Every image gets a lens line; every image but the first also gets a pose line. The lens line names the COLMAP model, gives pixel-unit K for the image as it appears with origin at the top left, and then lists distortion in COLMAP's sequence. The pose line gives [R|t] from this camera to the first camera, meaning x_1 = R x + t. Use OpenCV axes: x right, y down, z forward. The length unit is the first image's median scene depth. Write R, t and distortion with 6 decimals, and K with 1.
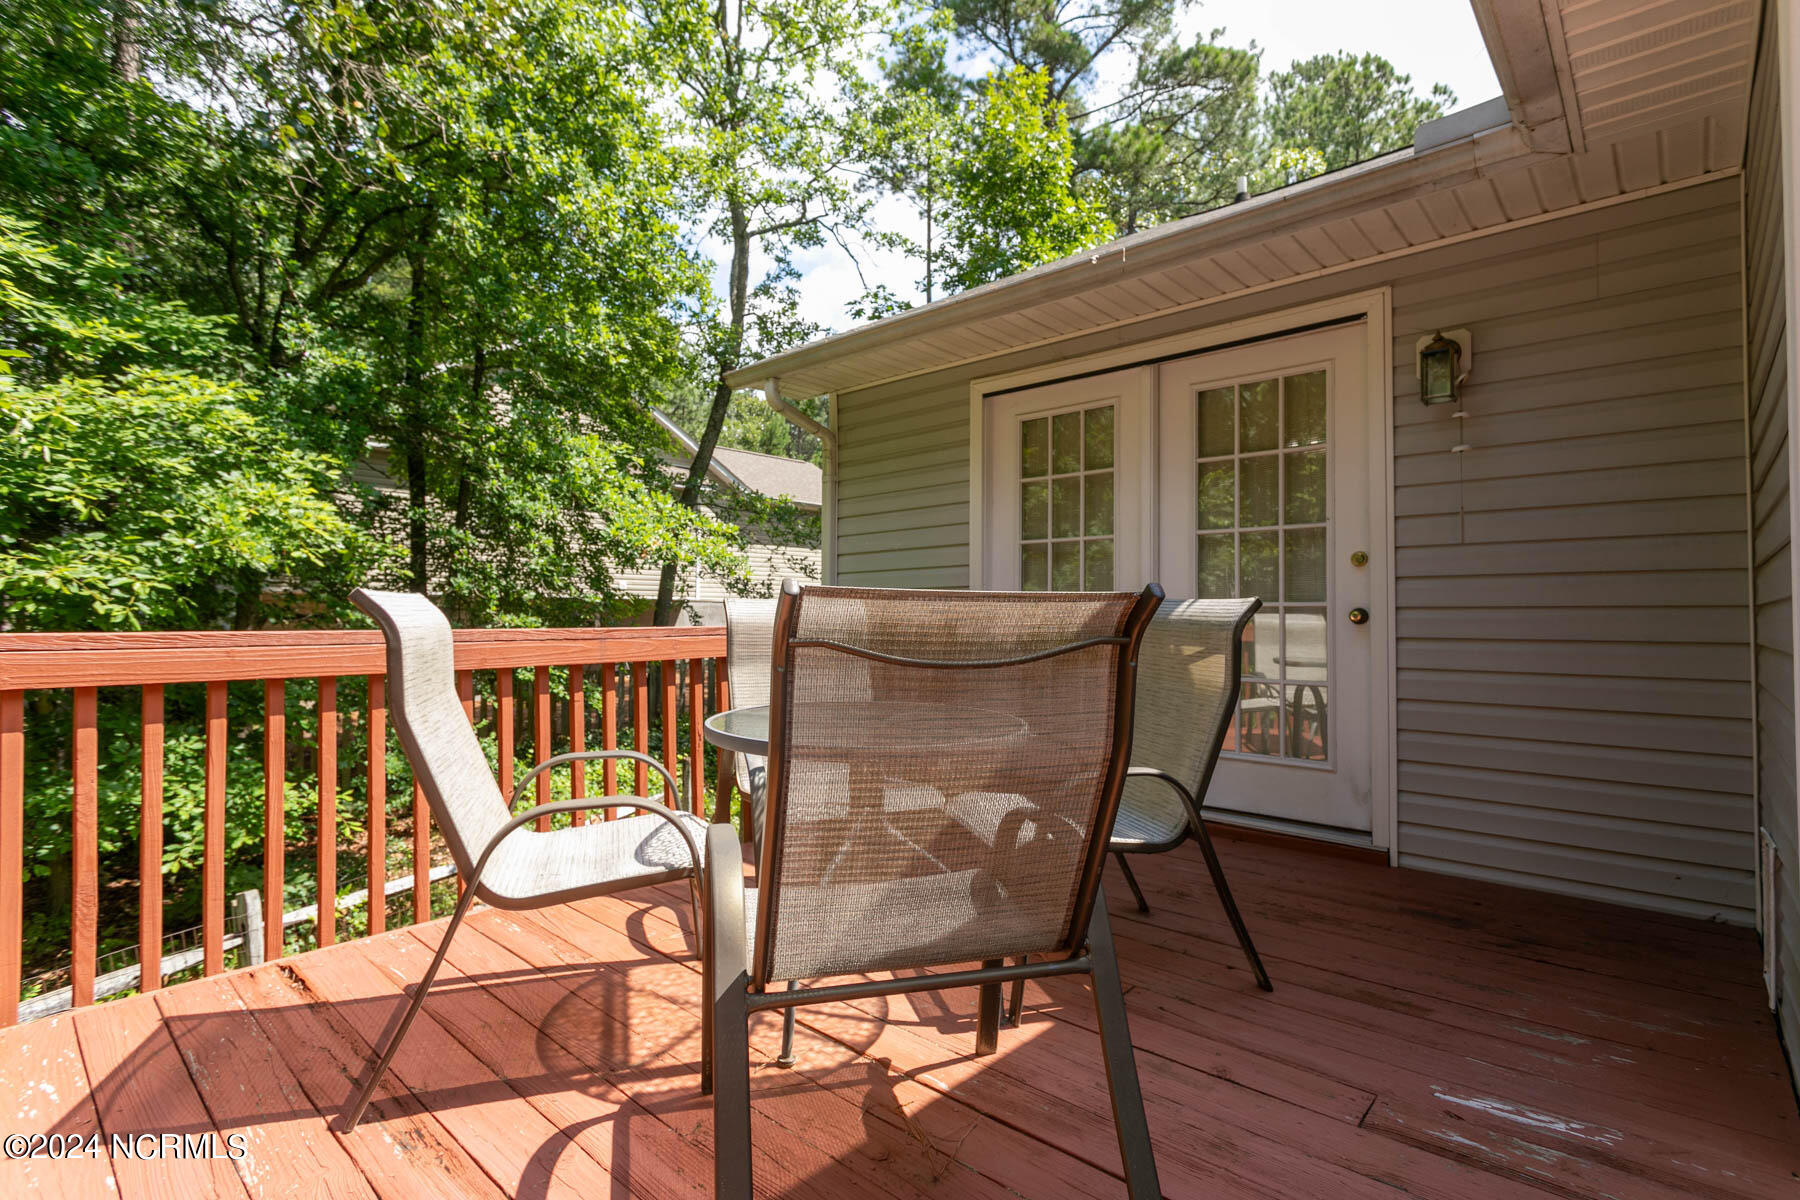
lens RADIAL K [[855.3, 0, 910.8], [0, 855.3, 612.8], [0, 0, 1]] dist [-0.001528, -0.001096]
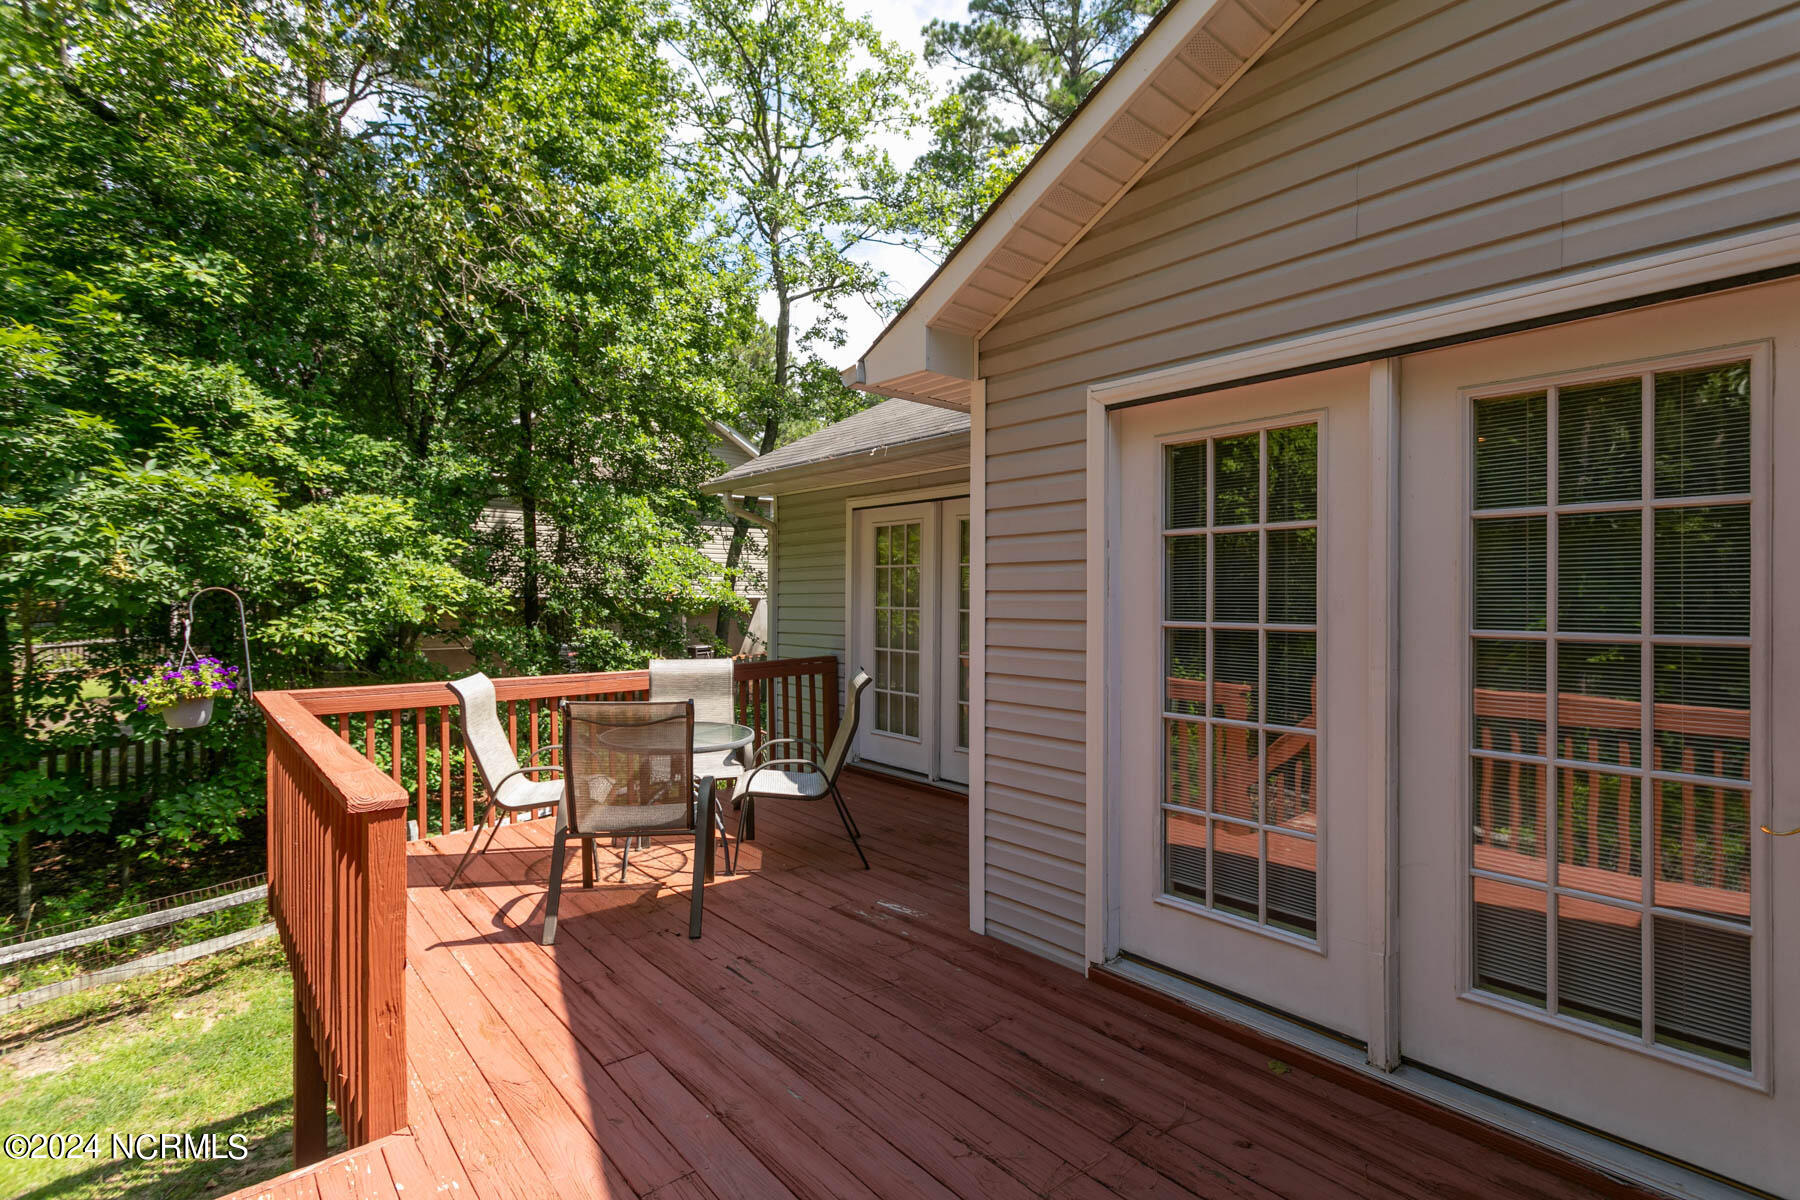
lens RADIAL K [[855.3, 0, 892.7], [0, 855.3, 595.9], [0, 0, 1]] dist [-0.001528, -0.001096]
pose [[0.989860, -0.003577, -0.142003, 0.401044], [0.003870, 0.999991, 0.001788, -0.110919], [0.141995, -0.002320, 0.989865, -0.525704]]
